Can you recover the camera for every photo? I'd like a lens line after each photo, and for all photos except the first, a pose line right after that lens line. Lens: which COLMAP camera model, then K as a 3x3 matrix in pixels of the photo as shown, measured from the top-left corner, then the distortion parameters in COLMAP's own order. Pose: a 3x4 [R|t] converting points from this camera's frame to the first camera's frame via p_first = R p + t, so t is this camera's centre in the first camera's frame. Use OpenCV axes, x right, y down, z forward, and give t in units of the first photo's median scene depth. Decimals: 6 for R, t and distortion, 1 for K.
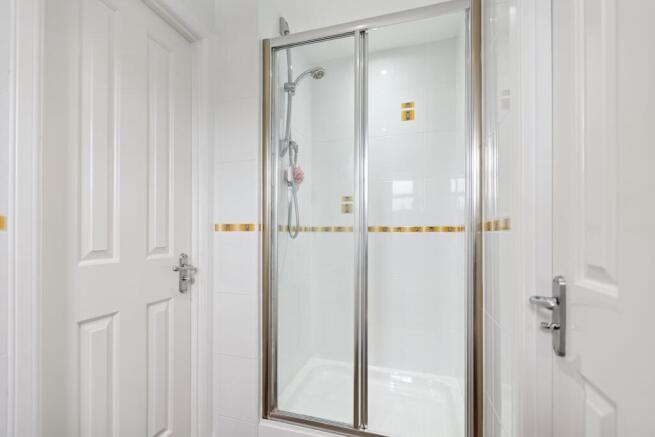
lens RADIAL K [[289.5, 0, 327.5], [0, 289.5, 218.5], [0, 0, 1]] dist [0.000596, 0.000032]
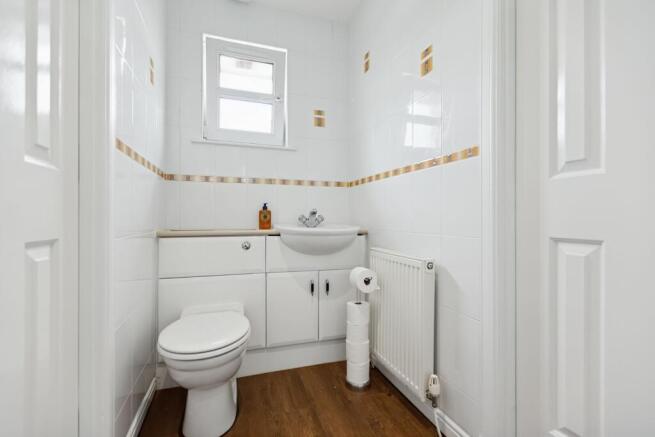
lens RADIAL K [[289.5, 0, 327.5], [0, 289.5, 218.5], [0, 0, 1]] dist [0.000596, 0.000032]
pose [[-0.808879, -0.001045, -0.587975, 0.277590], [0.025553, 0.998991, -0.036927, 0.295789], [0.587420, -0.044894, -0.808036, 1.271193]]
